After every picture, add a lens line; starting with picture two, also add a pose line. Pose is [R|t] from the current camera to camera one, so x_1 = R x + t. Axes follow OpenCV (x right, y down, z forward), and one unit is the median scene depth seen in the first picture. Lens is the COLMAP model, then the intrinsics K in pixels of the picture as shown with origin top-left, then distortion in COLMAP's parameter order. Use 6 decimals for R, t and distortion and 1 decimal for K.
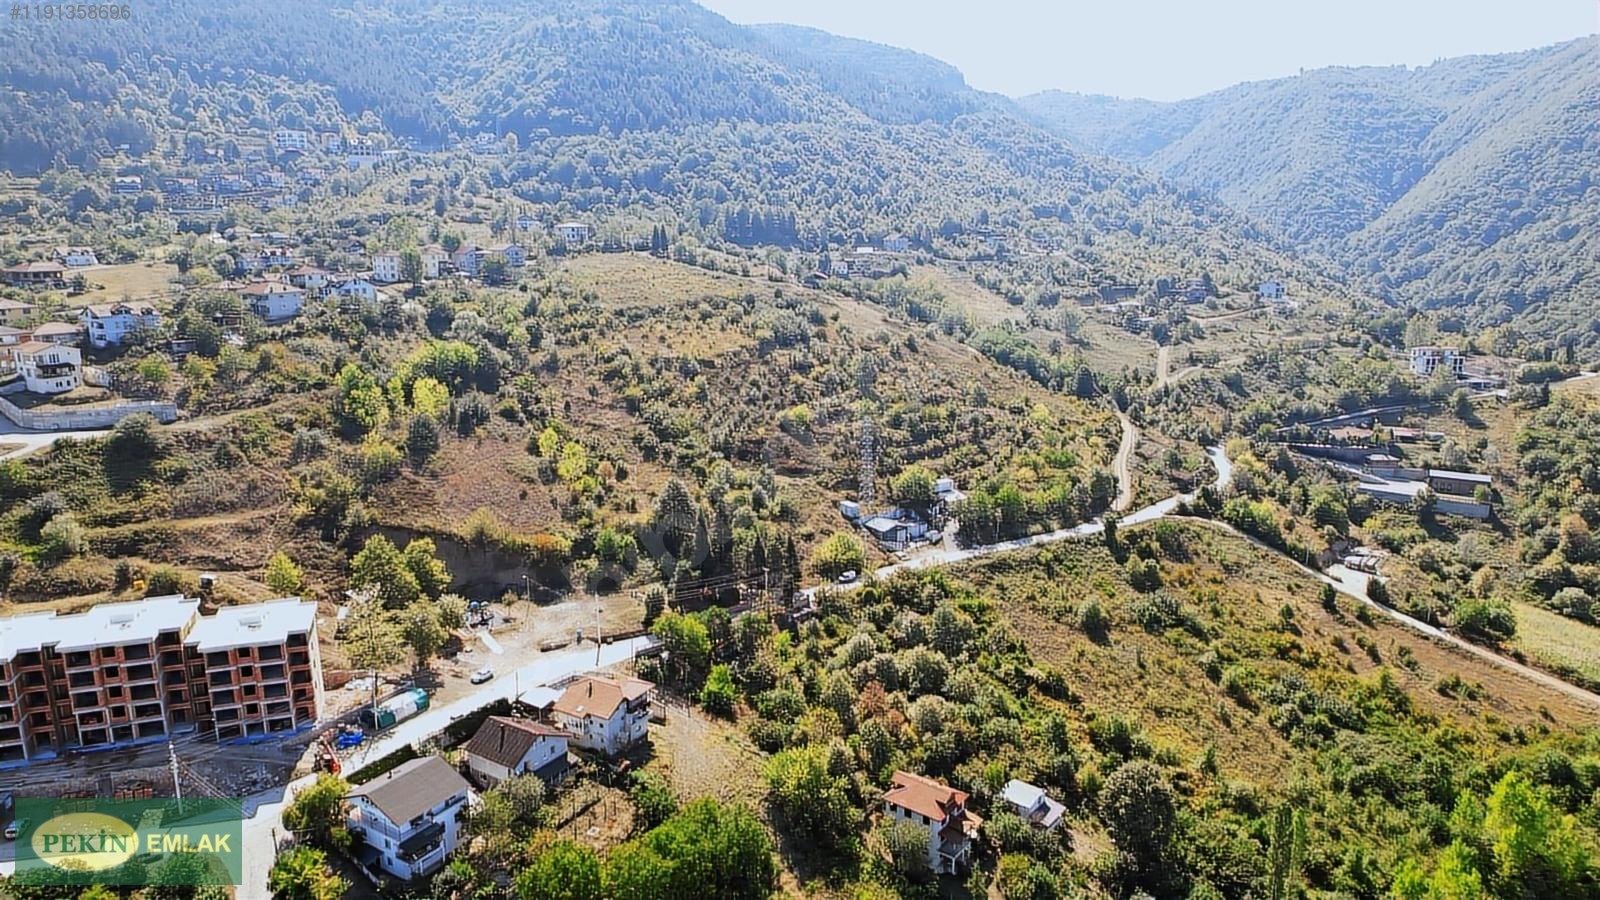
lens RADIAL K [[1022.2, 0, 802.0], [0, 1022.2, 457.5], [0, 0, 1]] dist [-0.076012, 0.068994]
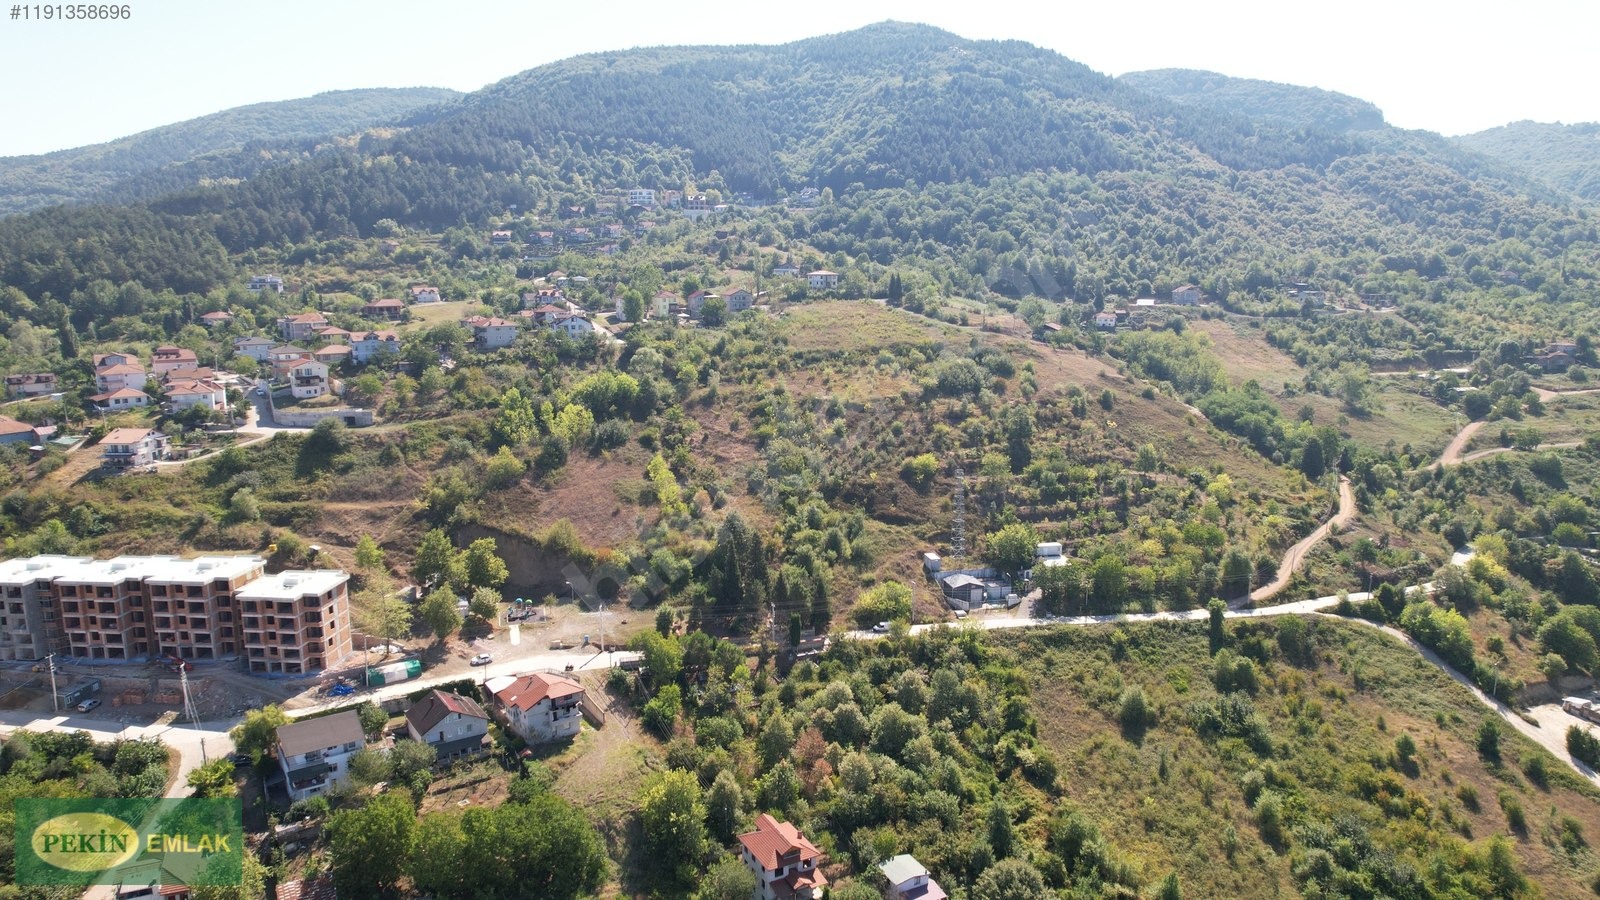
lens RADIAL K [[1022.2, 0, 801.0], [0, 1022.2, 451.0], [0, 0, 1]] dist [-0.076012, 0.068994]
pose [[0.917881, 0.071851, -0.390297, 0.293080], [-0.092724, 0.995081, -0.034876, -0.008762], [0.385871, 0.068202, 0.920028, 0.044929]]
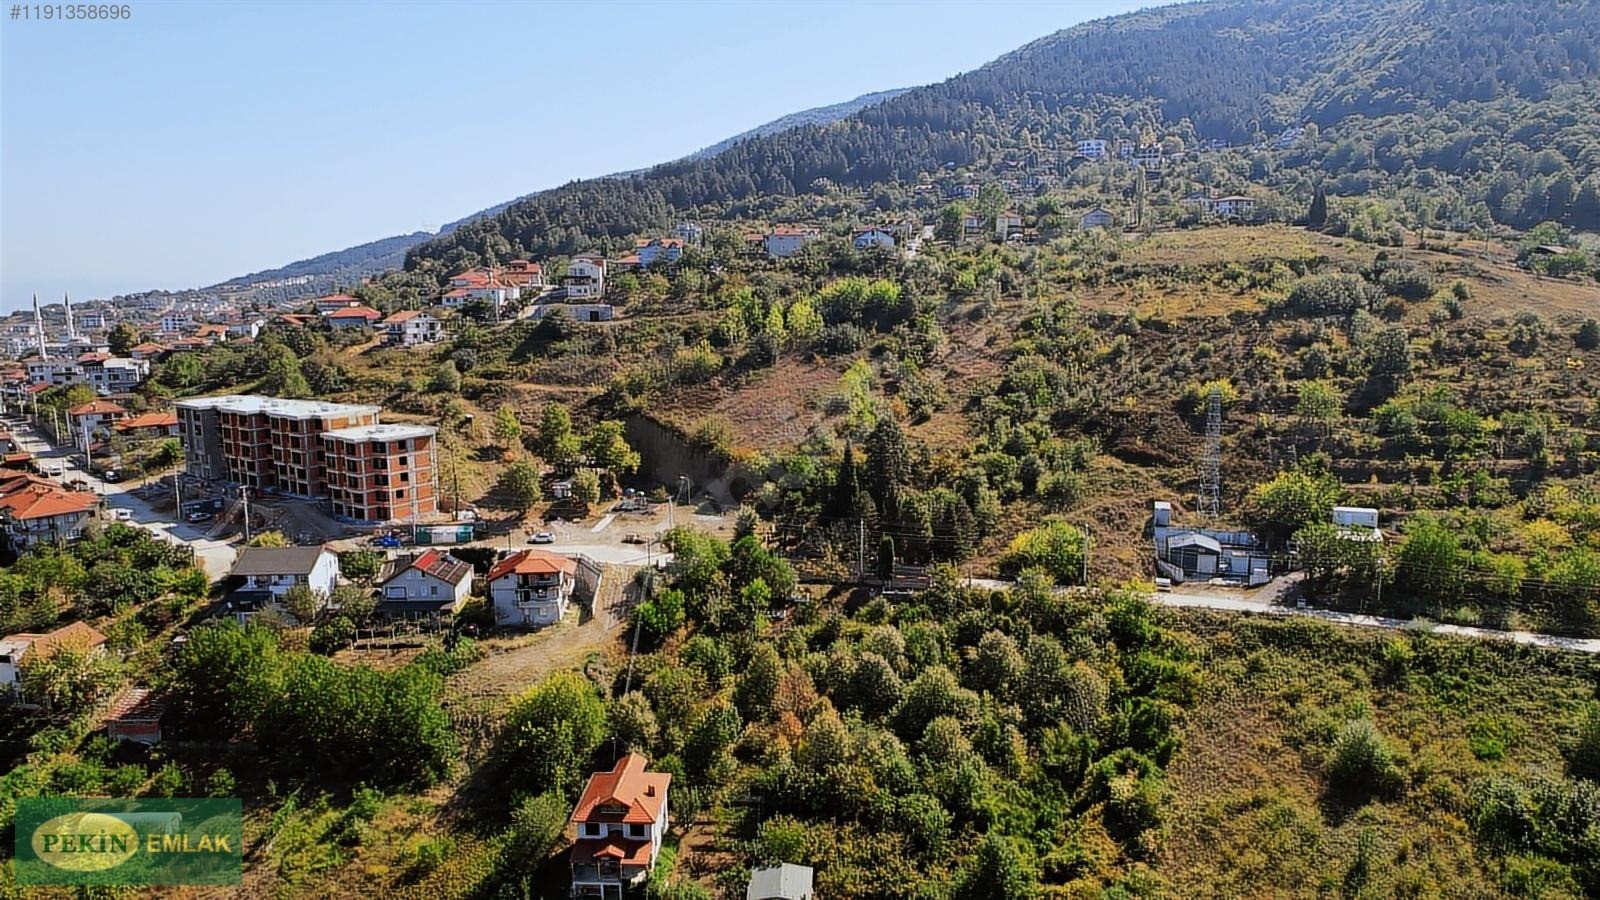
lens RADIAL K [[1022.2, 0, 802.1], [0, 1022.2, 451.7], [0, 0, 1]] dist [-0.076012, 0.068994]
pose [[0.589432, 0.134713, -0.796506, 0.425197], [-0.183213, 0.982597, 0.030604, 0.032176], [0.786767, 0.127891, 0.603855, 0.377821]]
